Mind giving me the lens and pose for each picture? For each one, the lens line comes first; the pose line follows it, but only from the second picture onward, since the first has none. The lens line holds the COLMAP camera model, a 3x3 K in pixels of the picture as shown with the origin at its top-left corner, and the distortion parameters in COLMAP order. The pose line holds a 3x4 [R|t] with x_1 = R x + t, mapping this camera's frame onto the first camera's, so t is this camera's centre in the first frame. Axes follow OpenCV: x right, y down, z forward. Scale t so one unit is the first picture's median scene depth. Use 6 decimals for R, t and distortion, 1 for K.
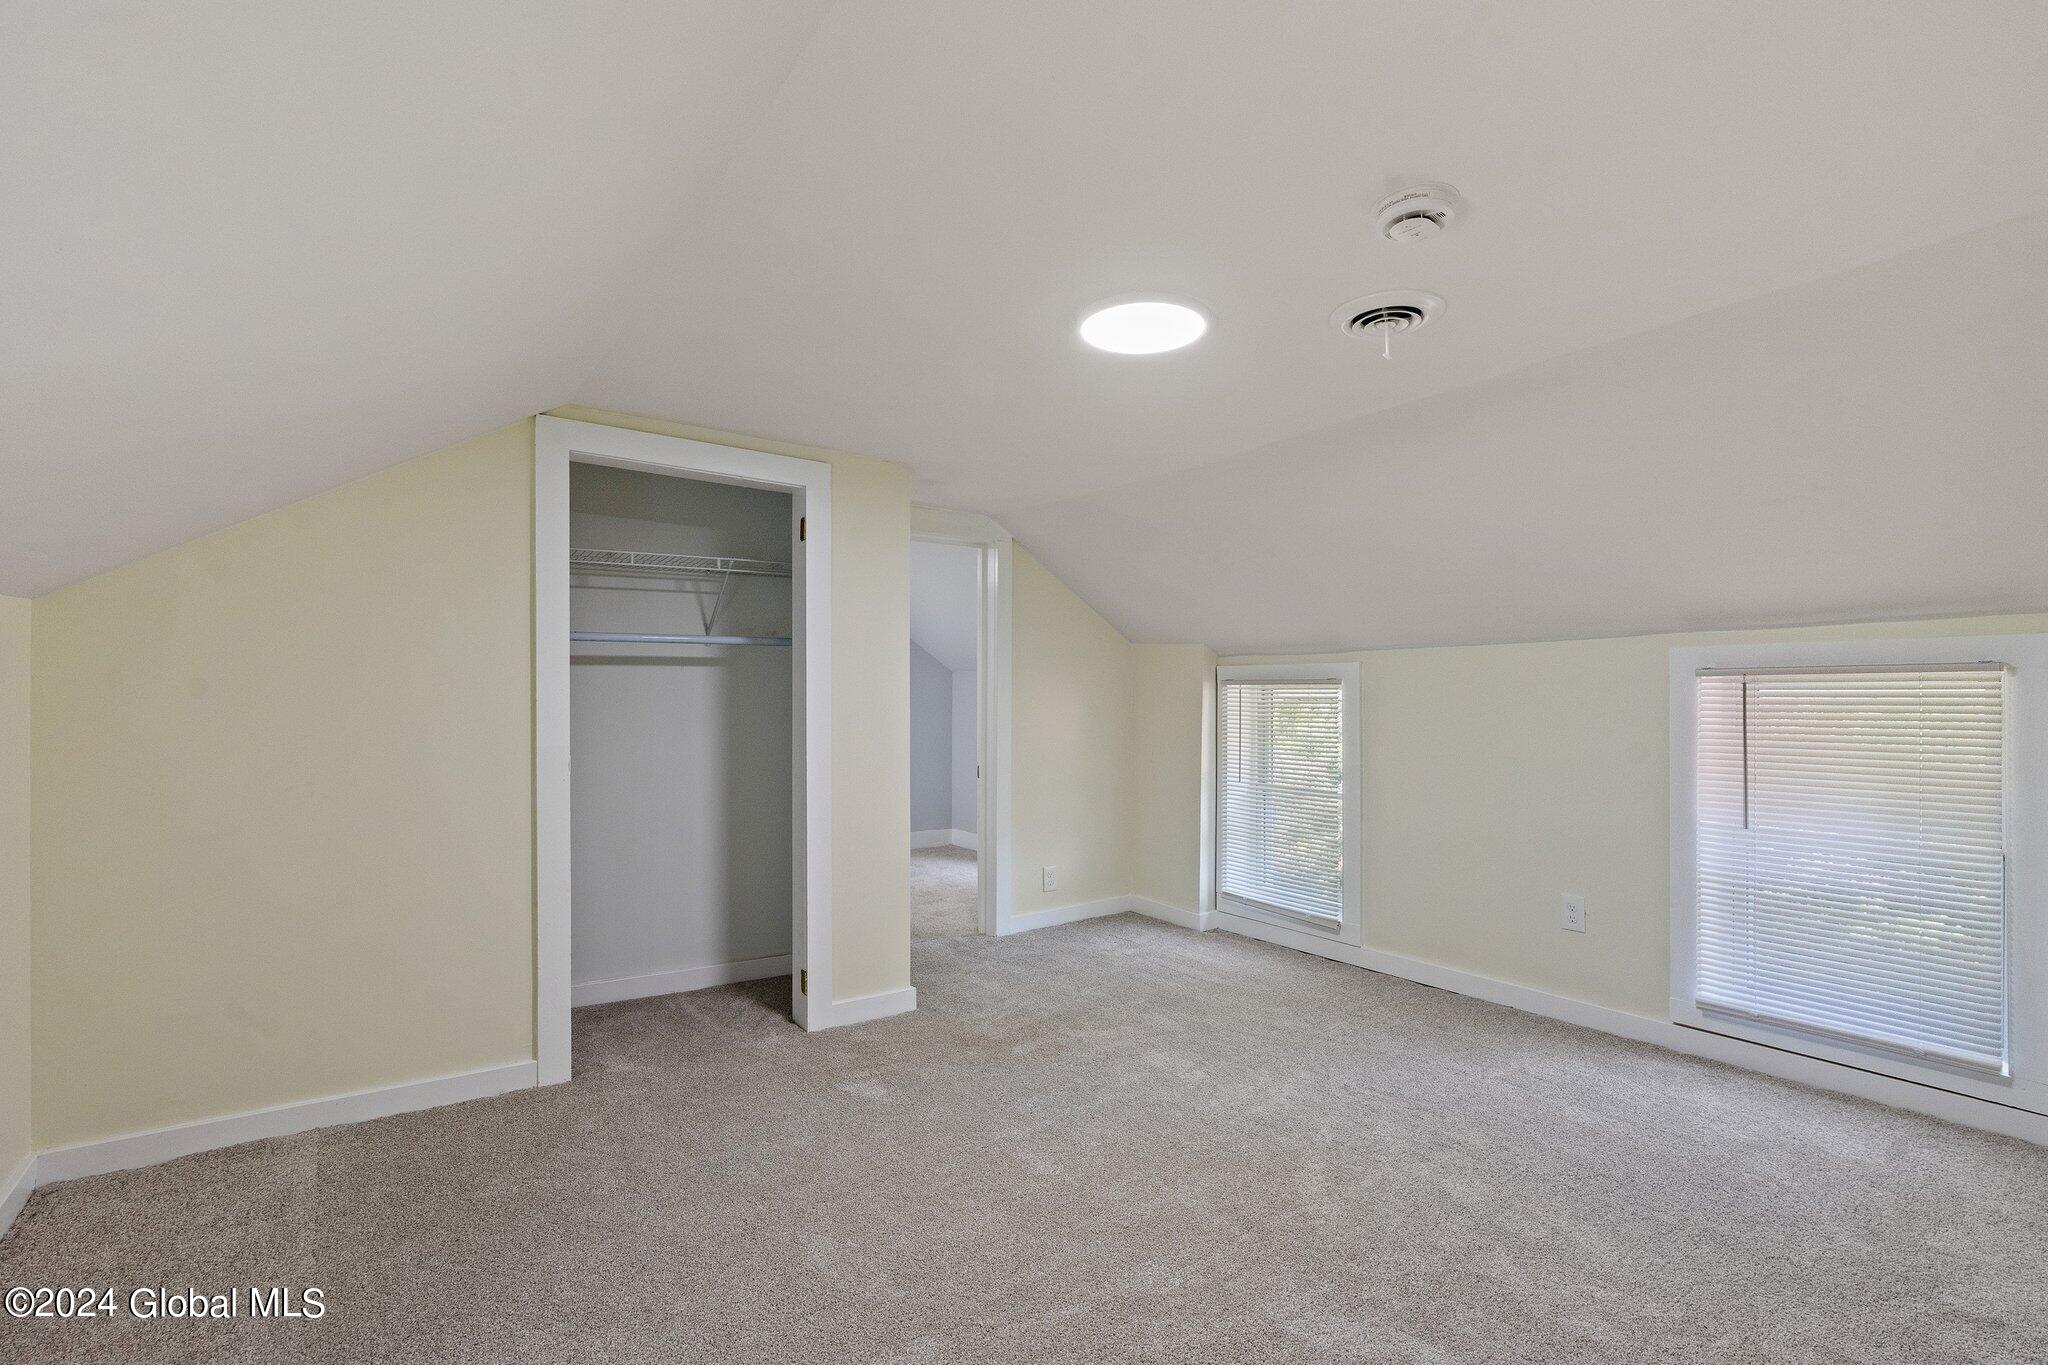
lens RADIAL K [[927.1, 0, 1020.2], [0, 927.1, 674.9], [0, 0, 1]] dist [-0.013888, 0.005093]
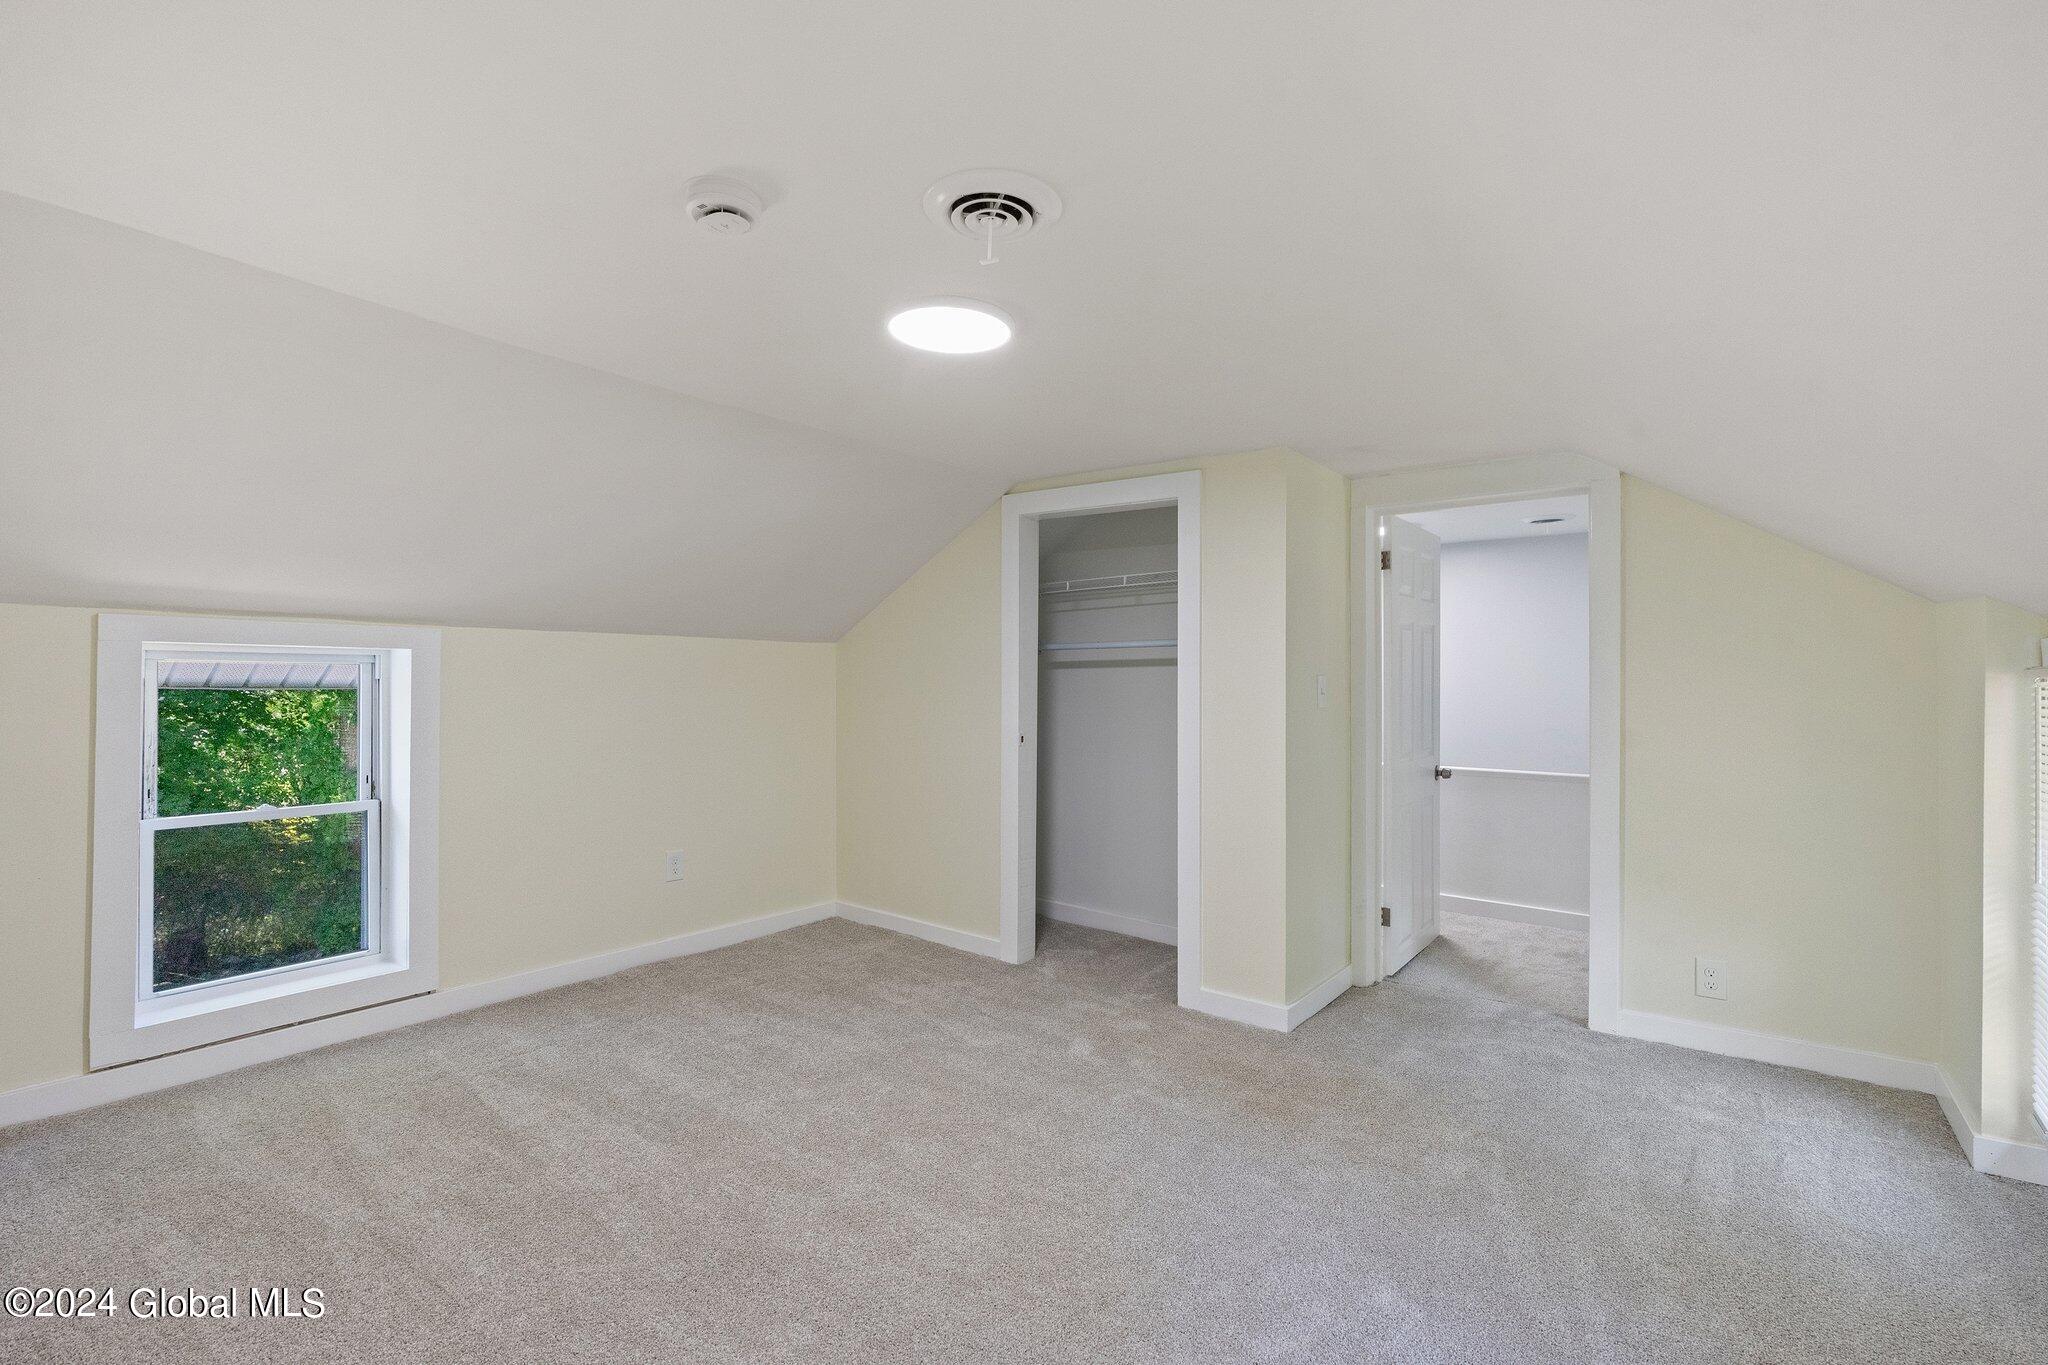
lens RADIAL K [[927.1, 0, 1020.2], [0, 927.1, 674.9], [0, 0, 1]] dist [-0.013888, 0.005093]
pose [[0.309723, -0.001913, -0.950825, 0.718644], [0.007177, 0.999974, 0.000326, -0.000507], [0.950800, -0.006925, 0.309729, 0.475722]]
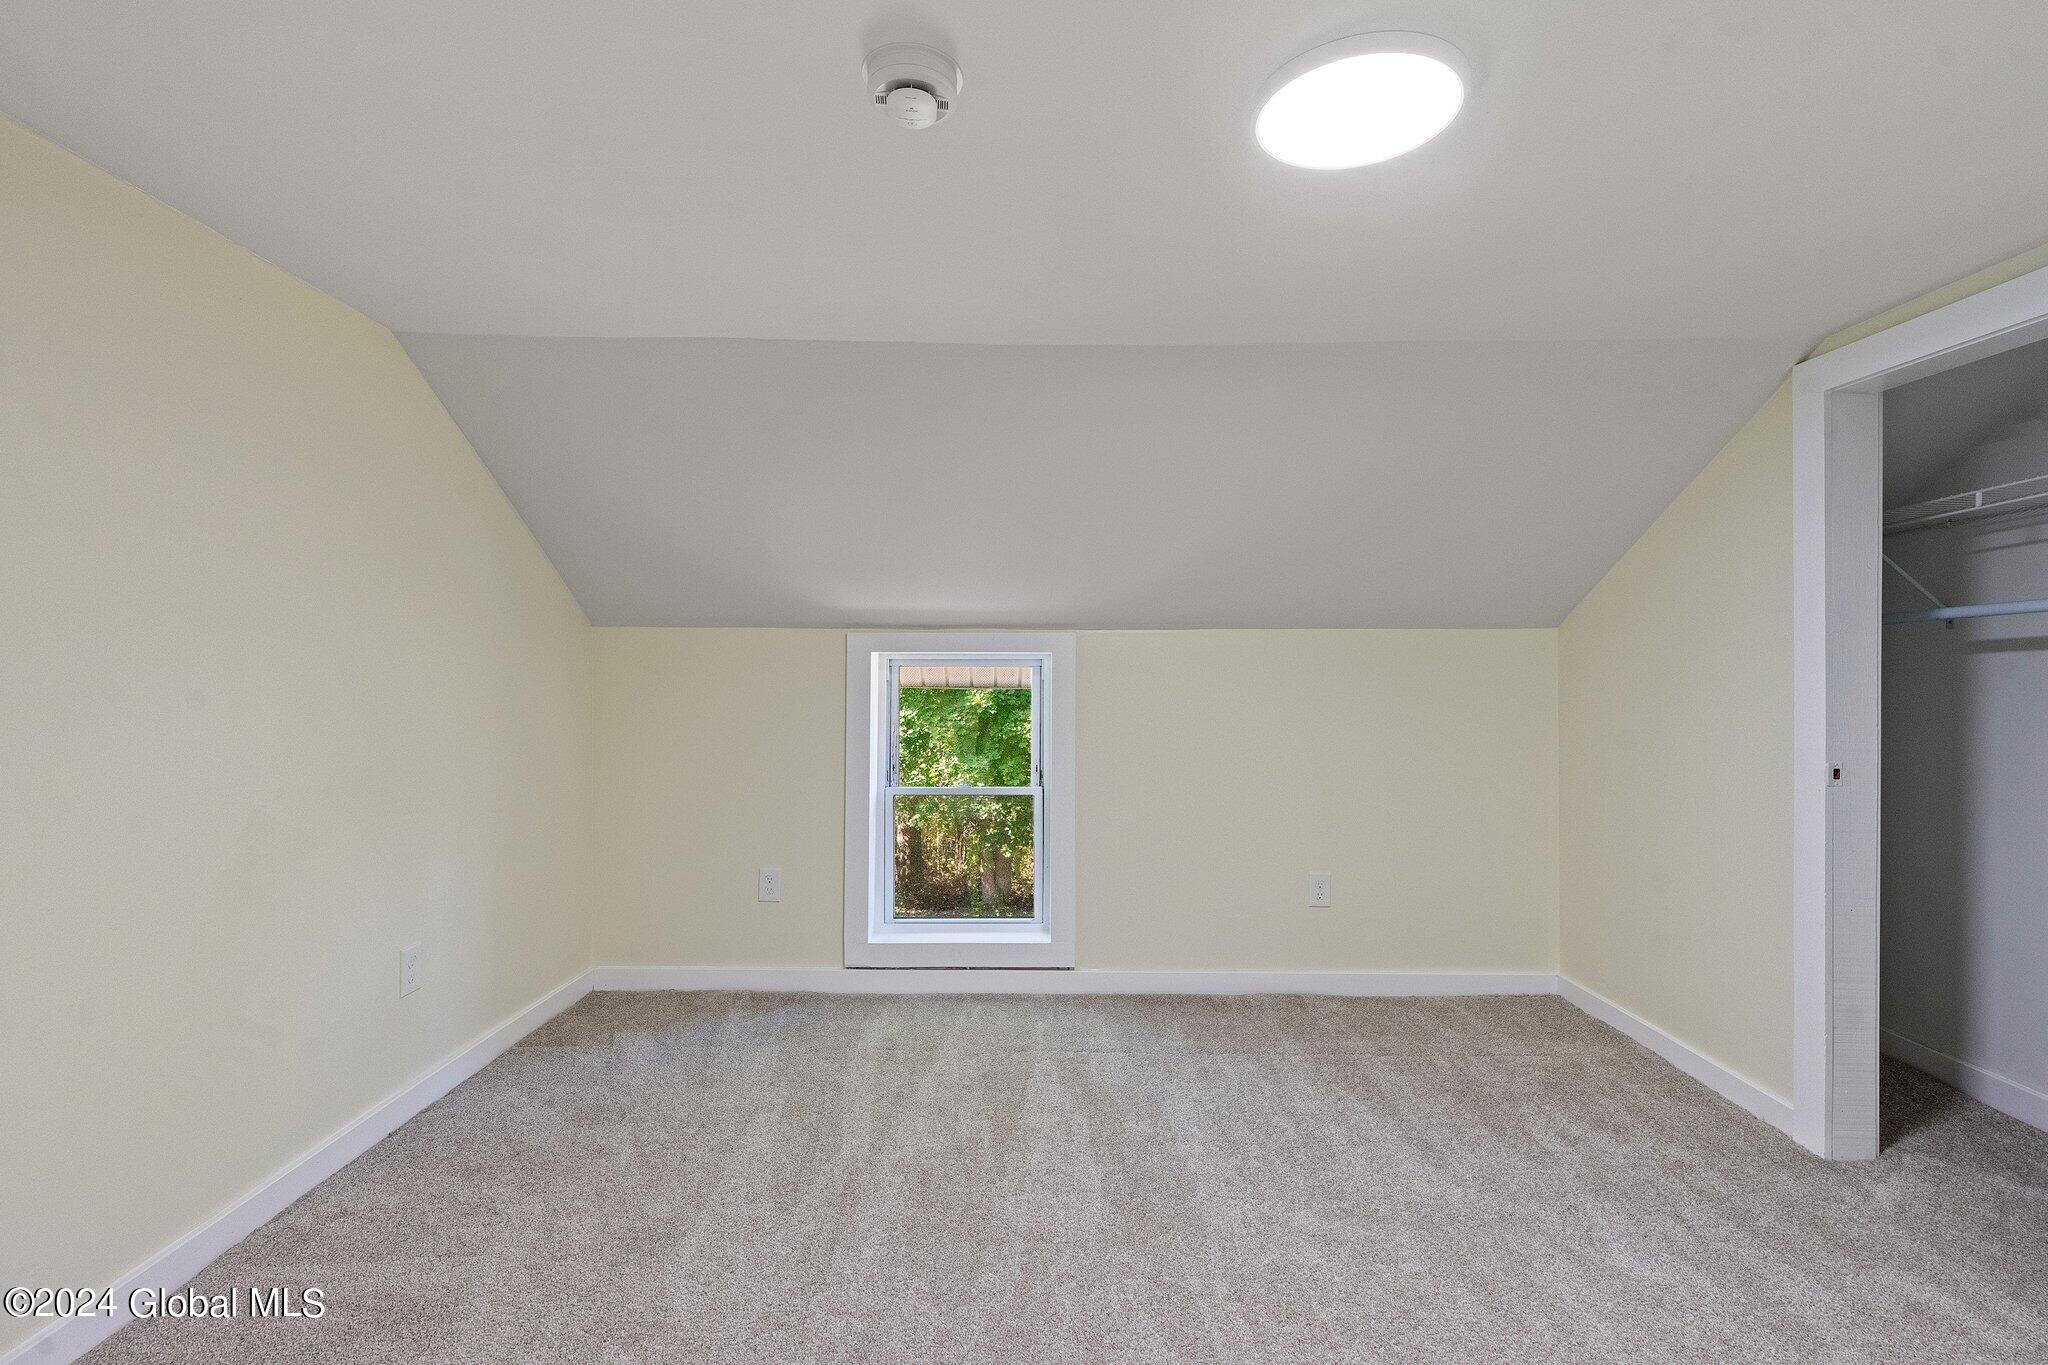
lens RADIAL K [[927.1, 0, 1020.2], [0, 927.1, 674.9], [0, 0, 1]] dist [-0.013888, 0.005093]
pose [[-0.579971, -0.001212, -0.814636, 0.497278], [0.016264, 0.999782, -0.013067, 0.007504], [0.814475, -0.020827, -0.579825, 0.756601]]
